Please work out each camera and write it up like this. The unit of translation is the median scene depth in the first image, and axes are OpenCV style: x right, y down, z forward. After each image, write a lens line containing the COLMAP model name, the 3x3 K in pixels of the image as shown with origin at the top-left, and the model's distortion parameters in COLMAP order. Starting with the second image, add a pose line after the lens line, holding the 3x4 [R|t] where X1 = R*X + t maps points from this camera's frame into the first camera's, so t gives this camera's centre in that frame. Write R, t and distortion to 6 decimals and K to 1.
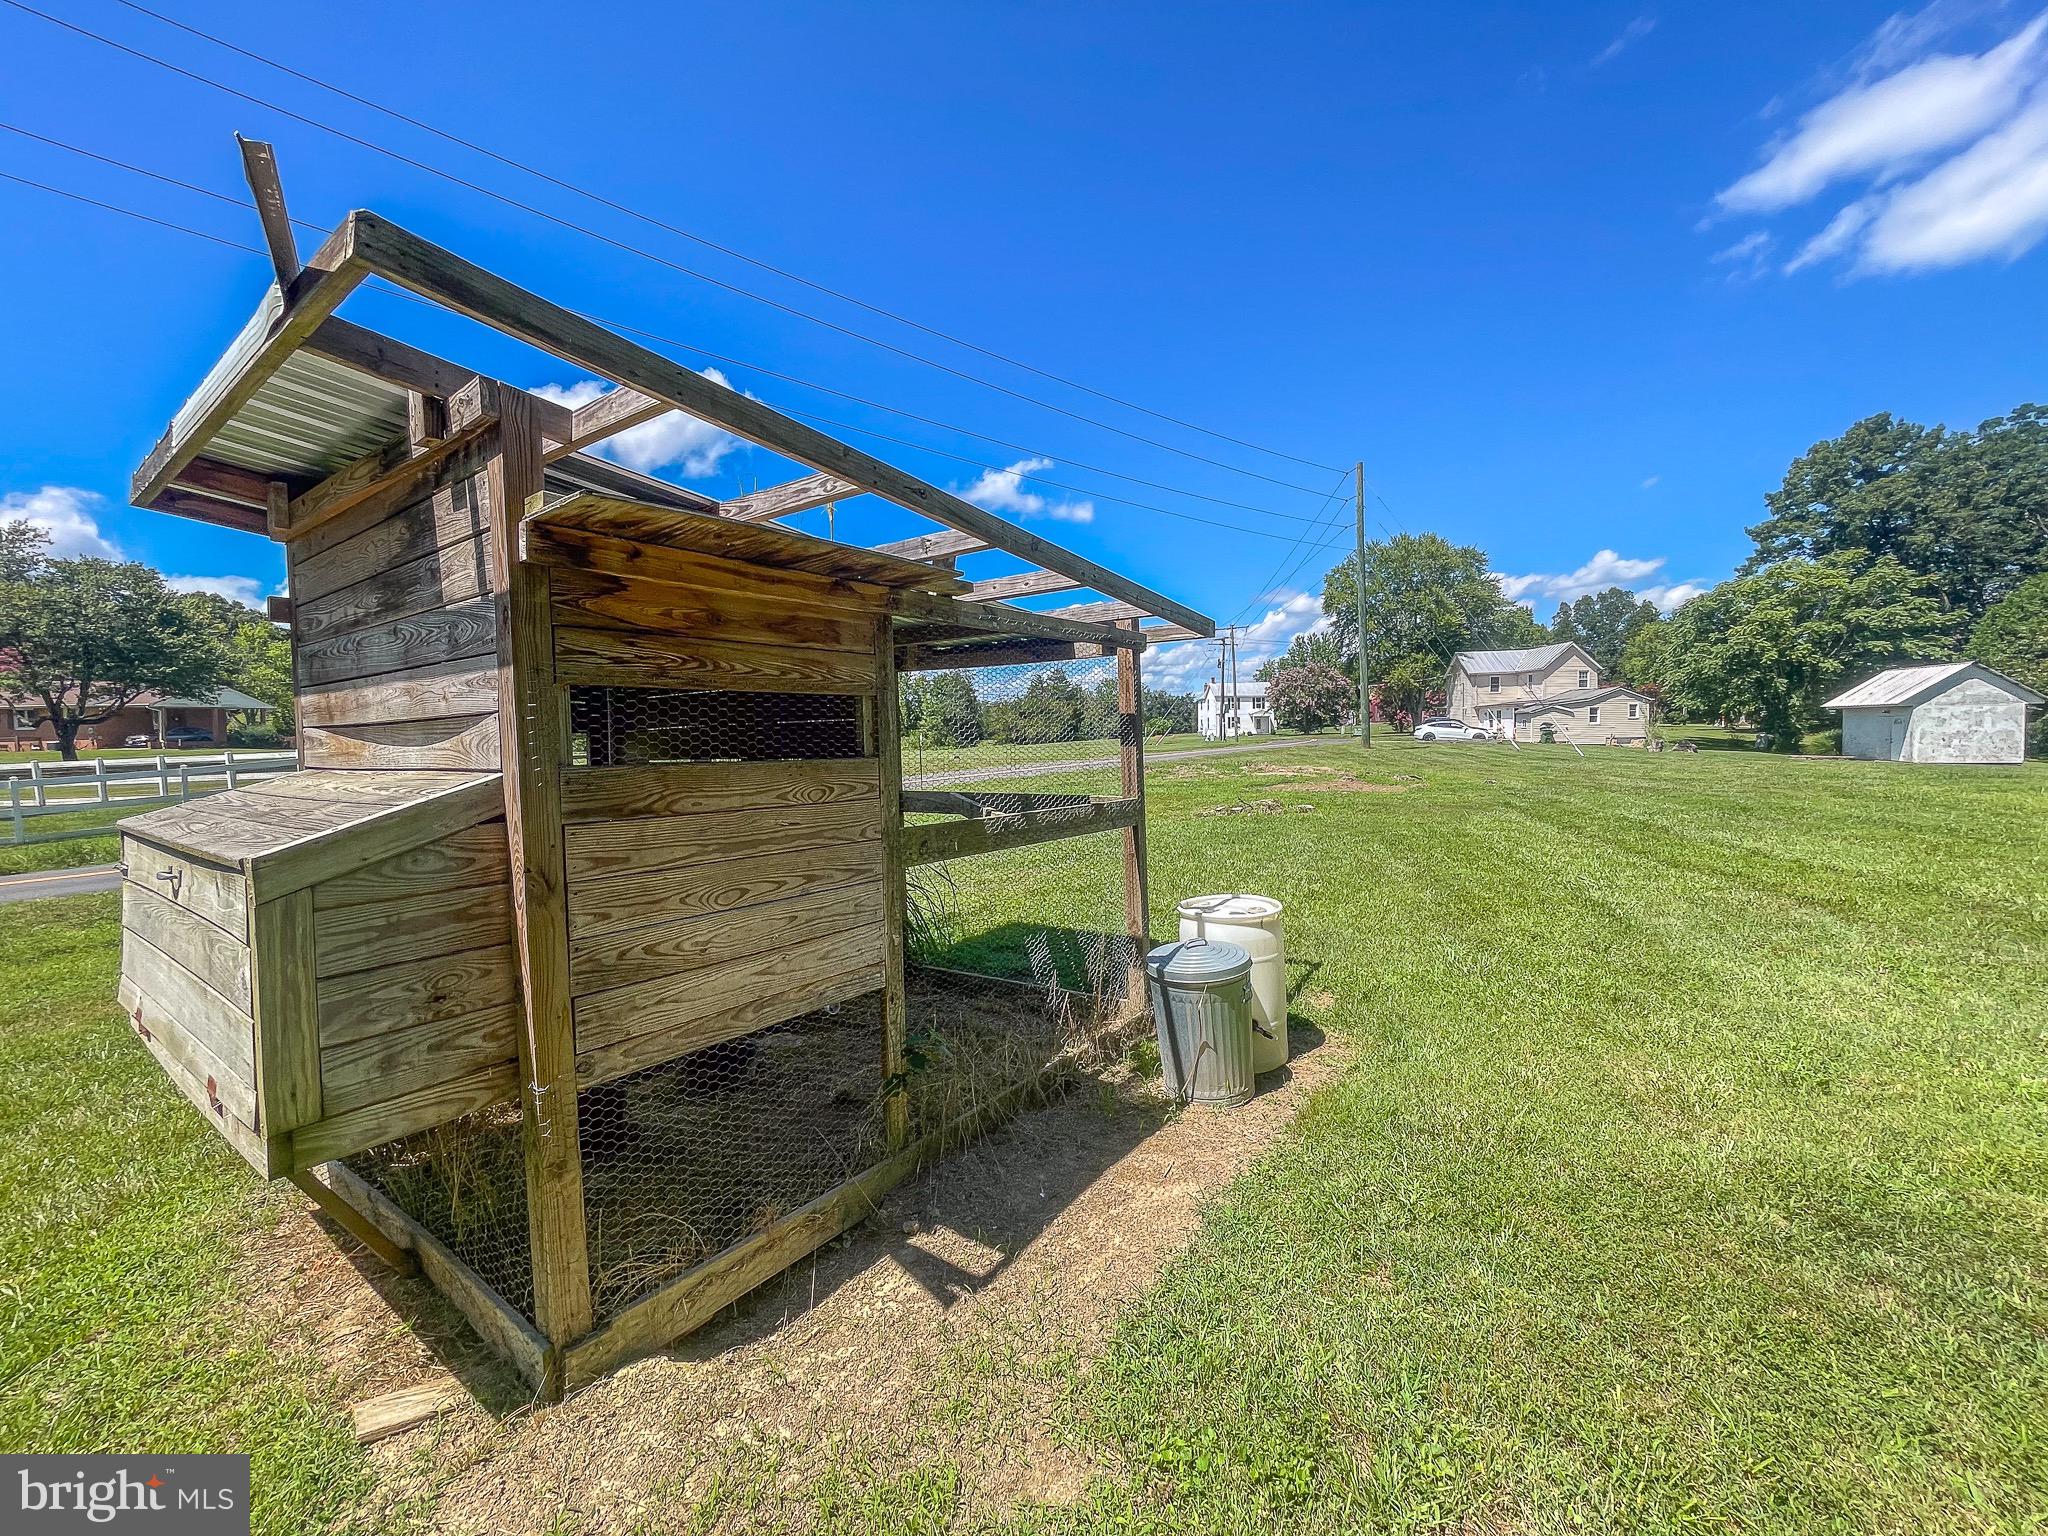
lens RADIAL K [[824.3, 0, 1024.0], [0, 824.3, 768.0], [0, 0, 1]] dist [-0.000275, -0.000127]
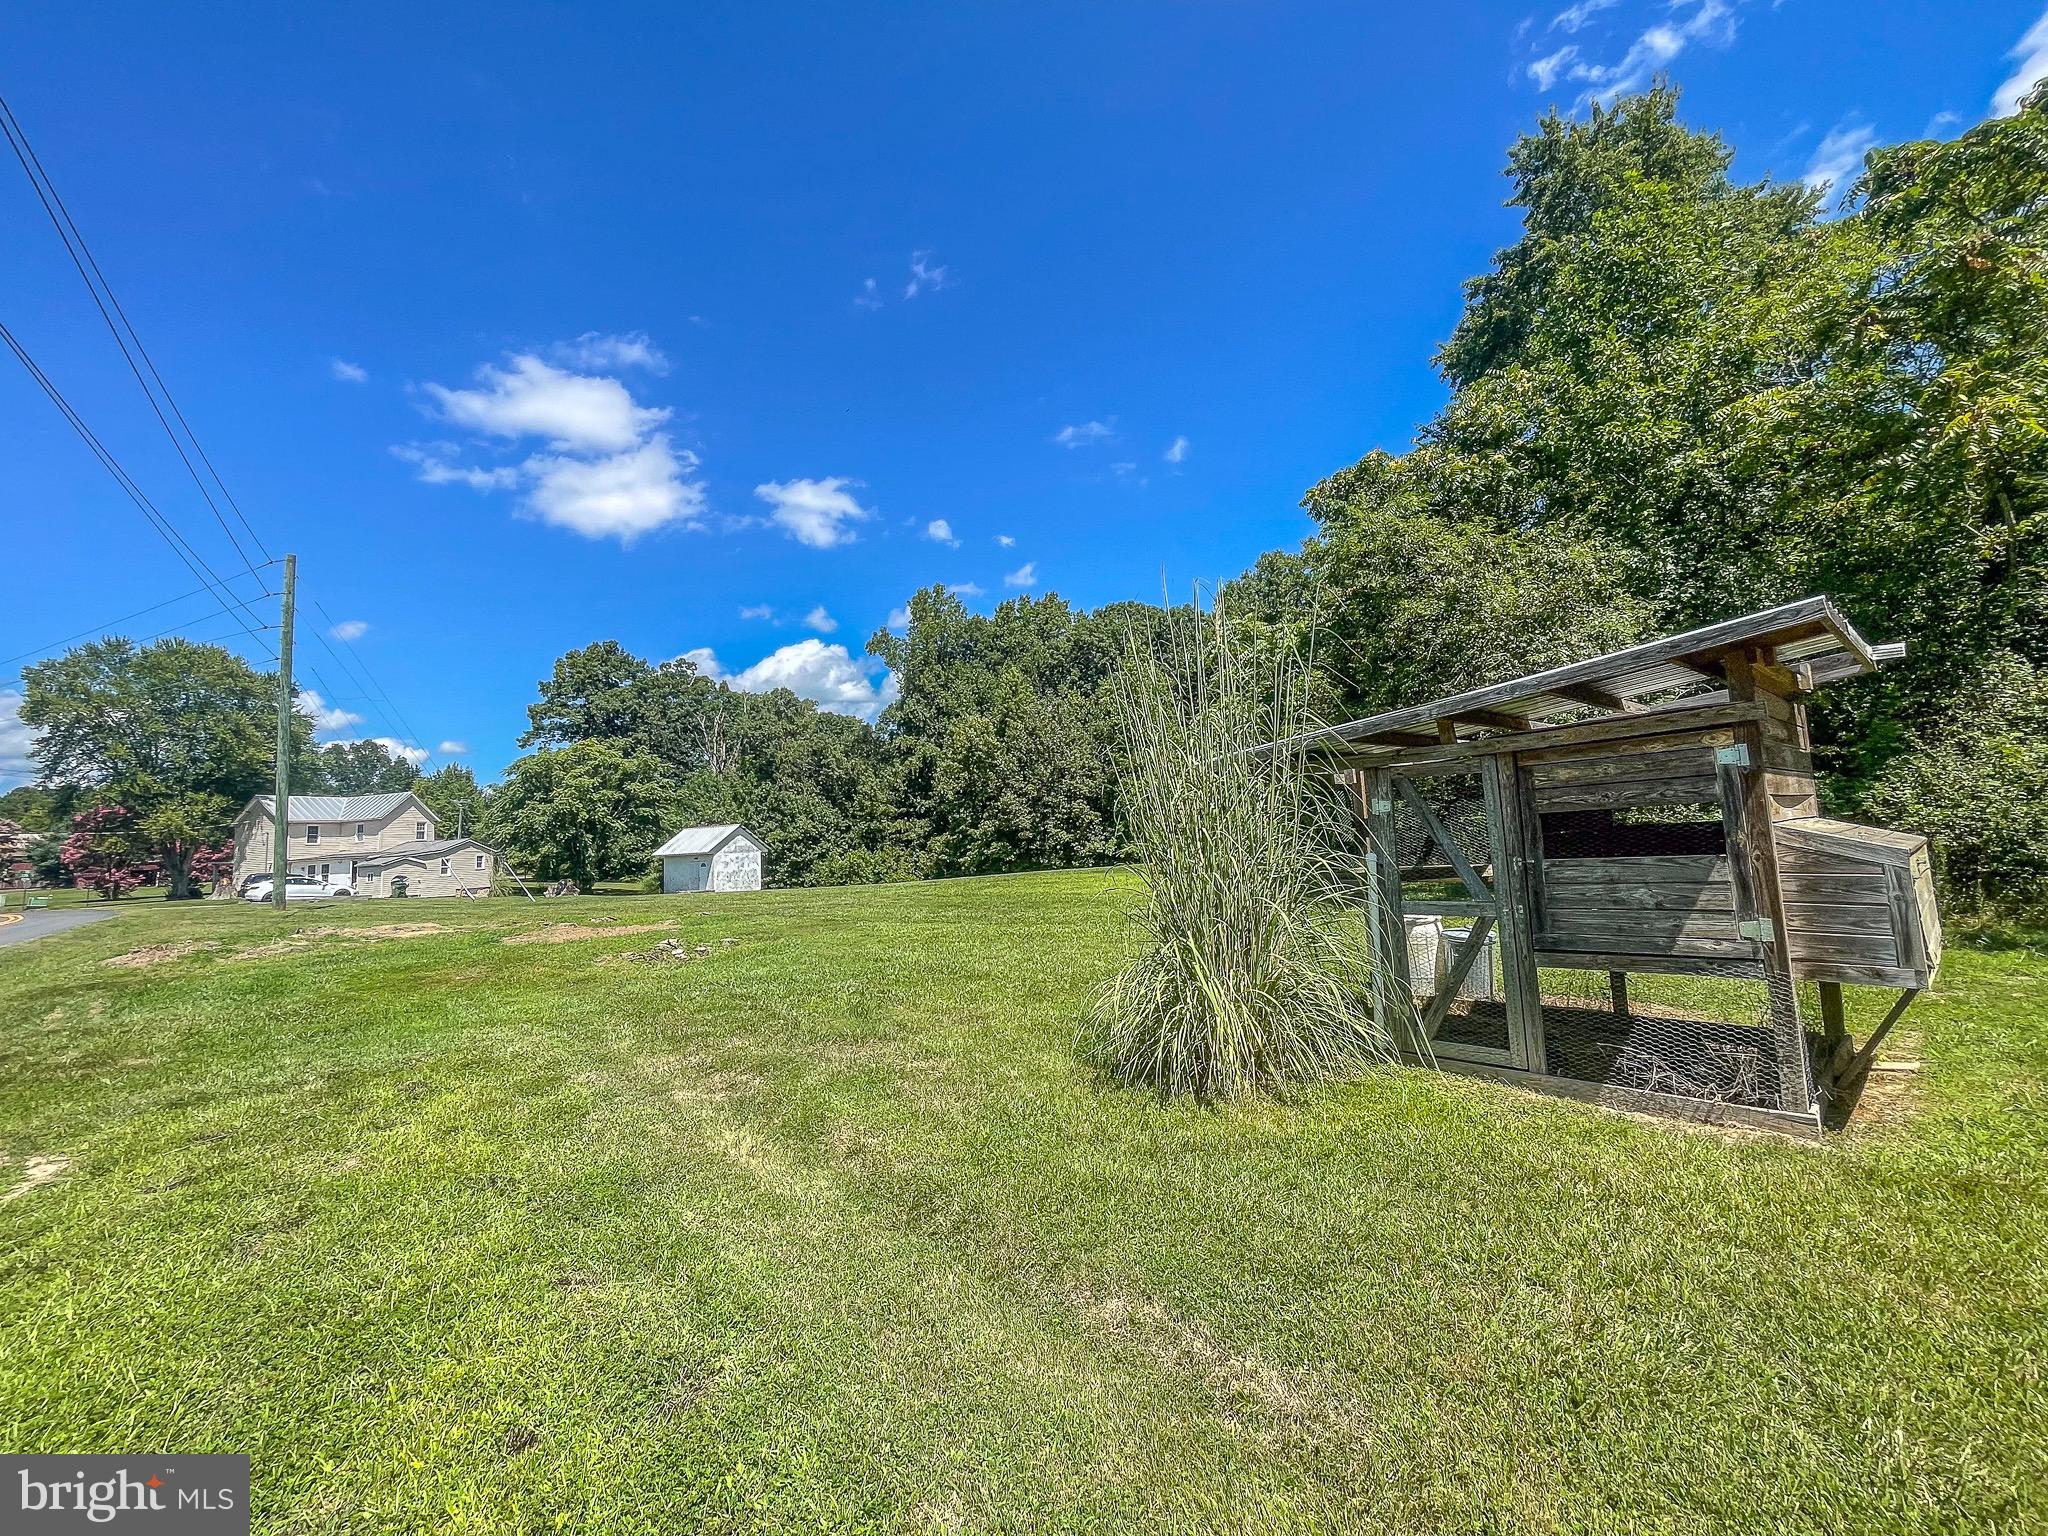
lens RADIAL K [[824.3, 0, 1024.0], [0, 824.3, 768.0], [0, 0, 1]] dist [-0.000275, -0.000127]
pose [[0.236465, 0.099034, 0.966580, -0.115772], [0.085038, 0.988866, -0.122121, -0.001081], [-0.967912, 0.111073, 0.225411, 0.082961]]
